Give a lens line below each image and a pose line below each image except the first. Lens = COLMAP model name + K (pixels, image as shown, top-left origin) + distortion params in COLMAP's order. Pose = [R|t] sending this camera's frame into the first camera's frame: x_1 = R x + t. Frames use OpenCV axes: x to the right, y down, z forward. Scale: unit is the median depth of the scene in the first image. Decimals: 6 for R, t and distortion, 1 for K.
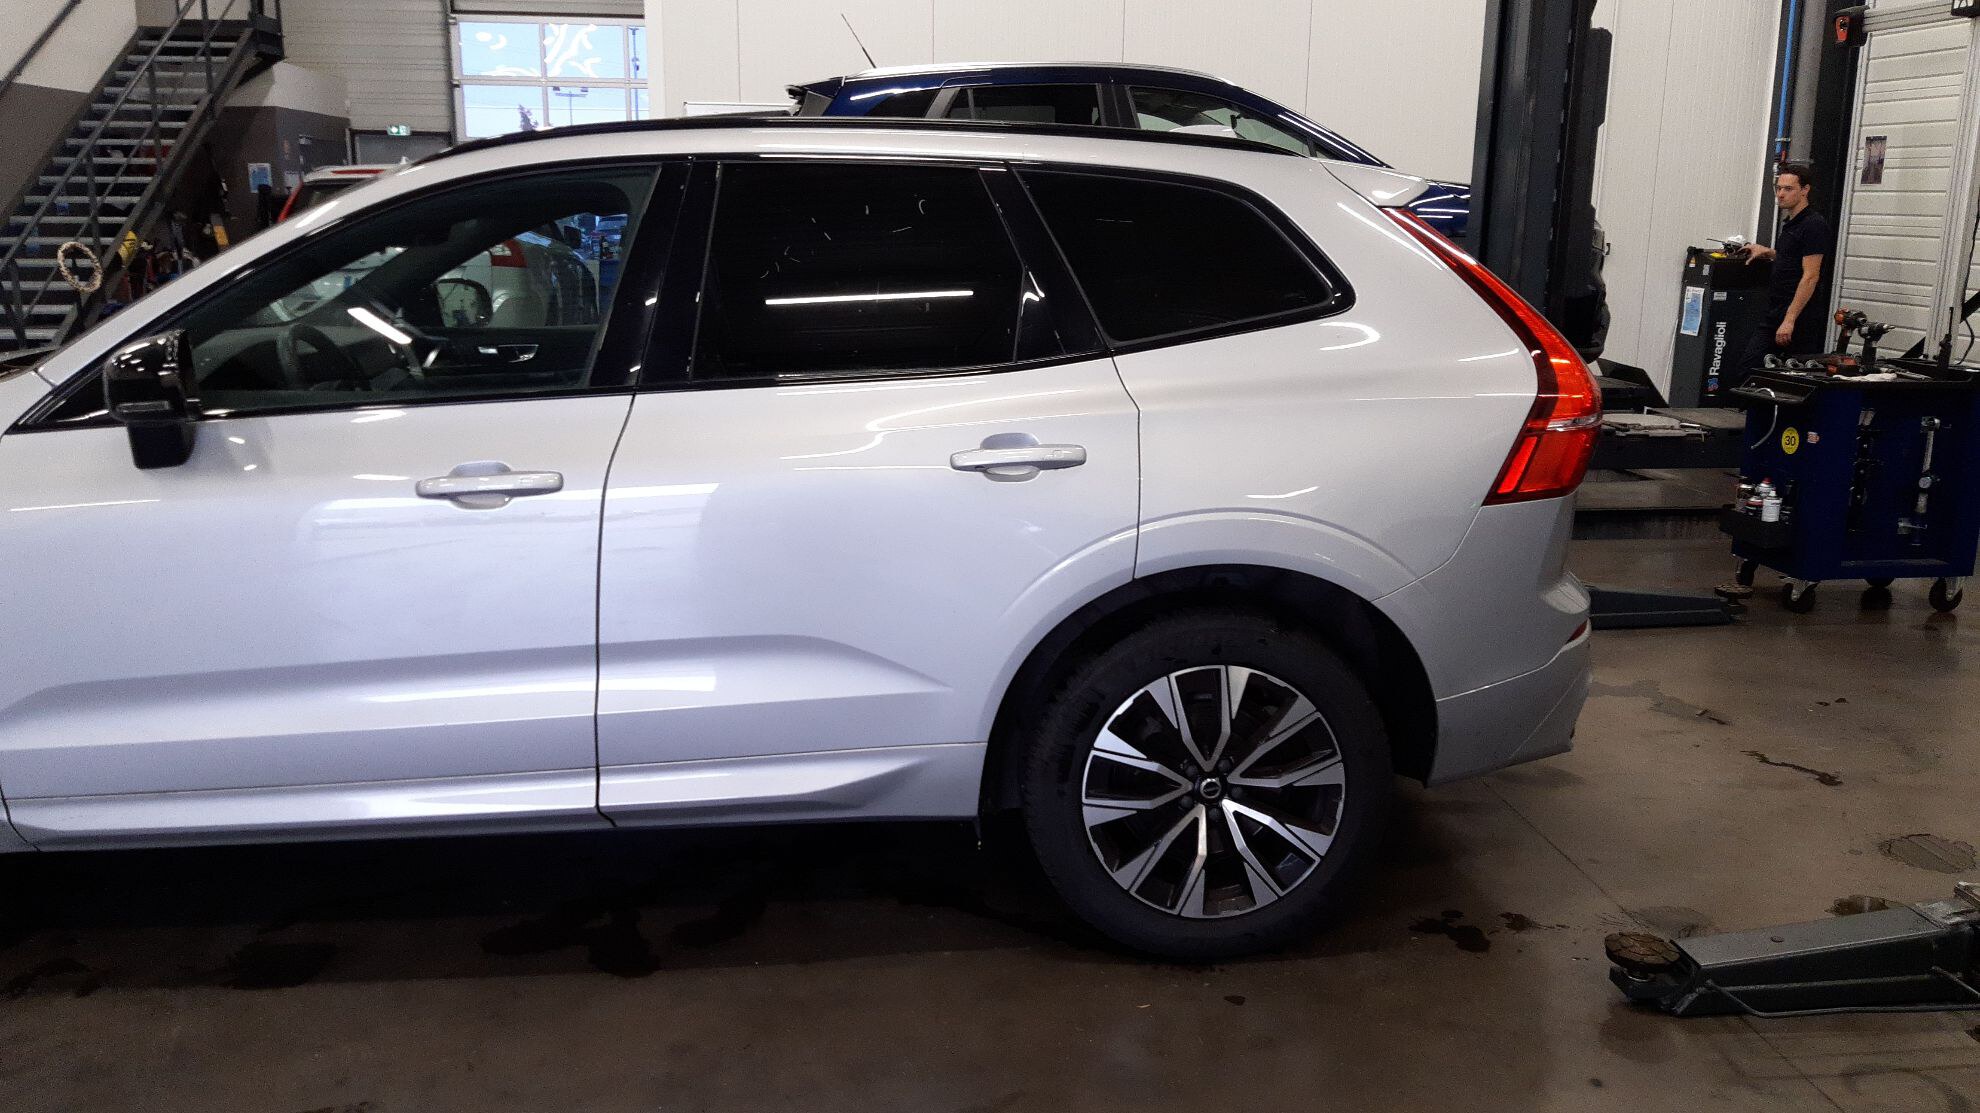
lens RADIAL K [[1589.2, 0, 979.0], [0, 1589.2, 543.1], [0, 0, 1]] dist [0.077465, -0.148204]
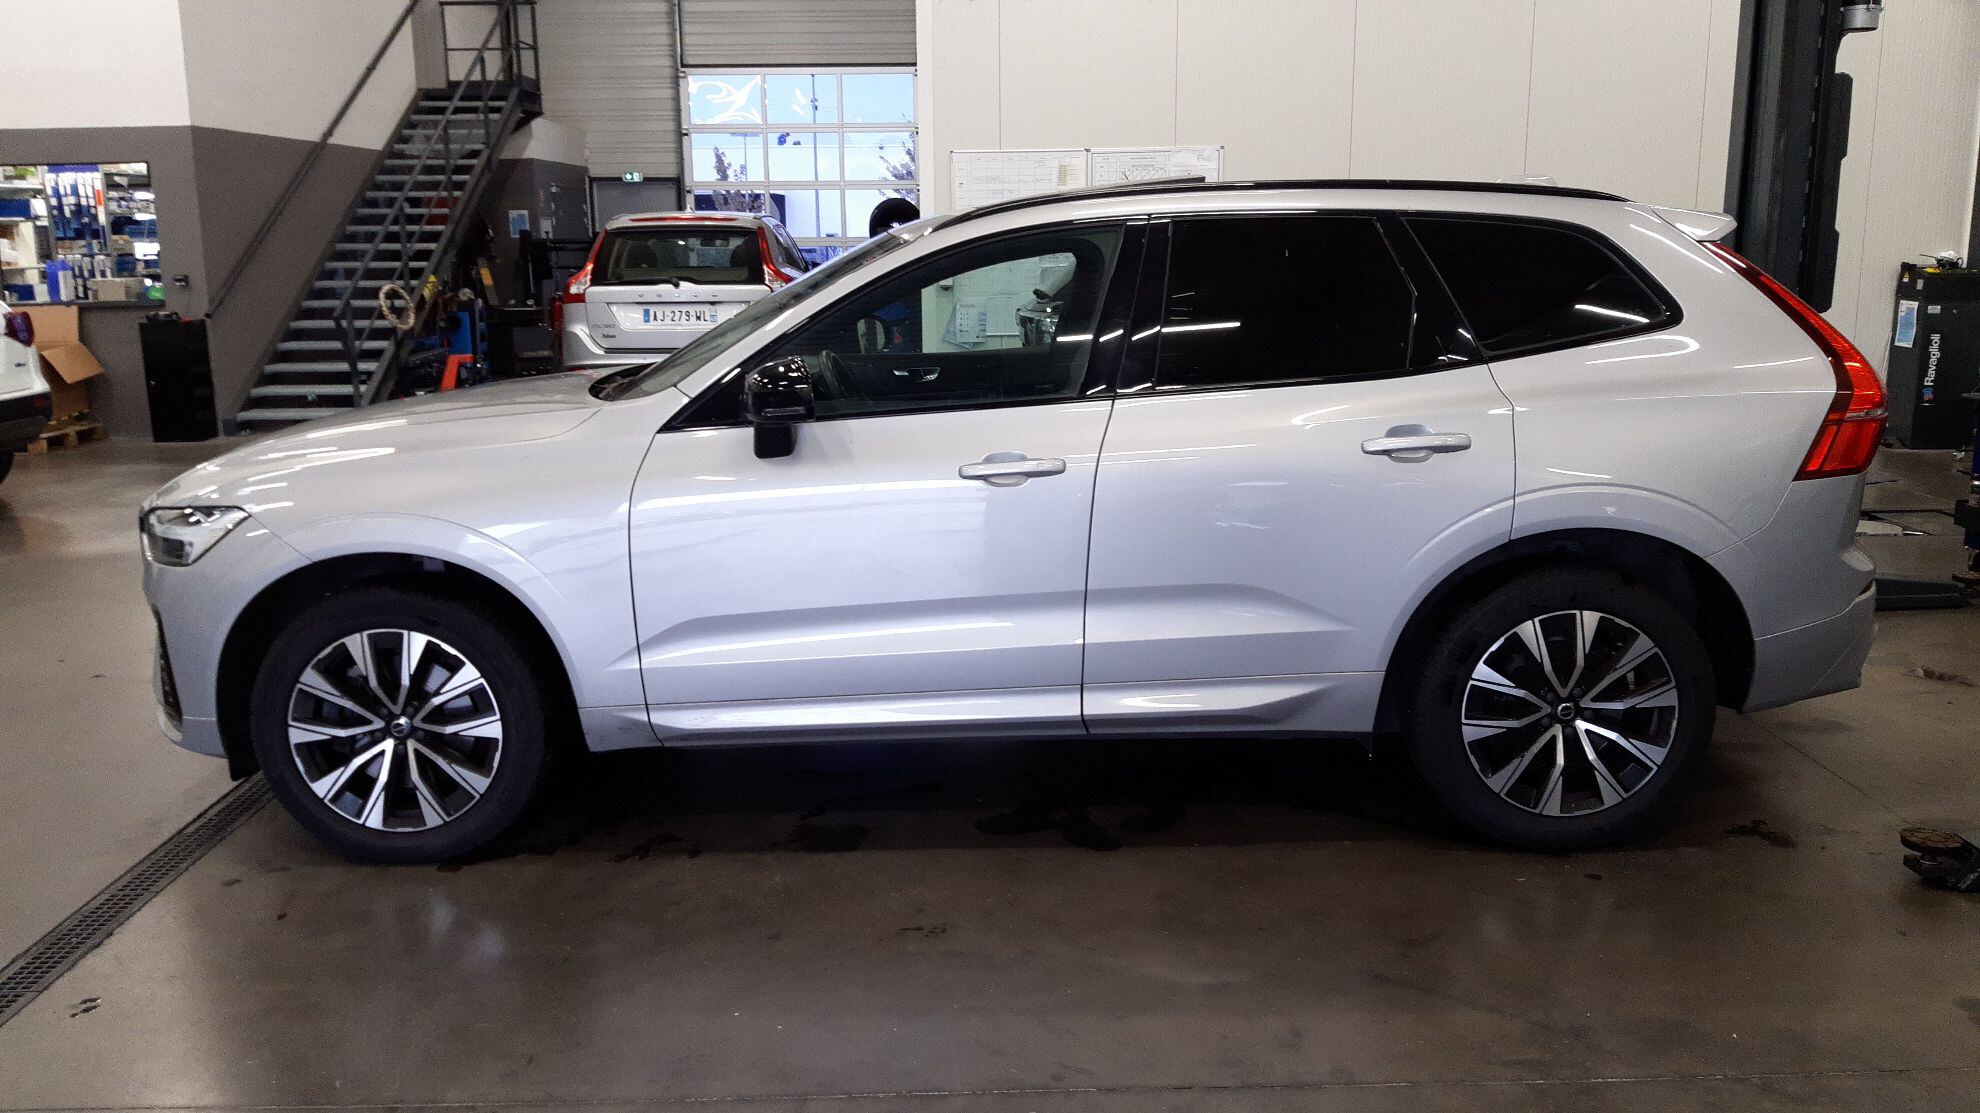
lens RADIAL K [[1589.2, 0, 971.7], [0, 1589.2, 537.4], [0, 0, 1]] dist [0.077465, -0.148204]
pose [[0.995493, -0.002987, -0.094785, -0.194487], [0.001183, 0.999817, -0.019085, 0.041827], [0.094825, 0.018887, 0.995315, -0.285139]]
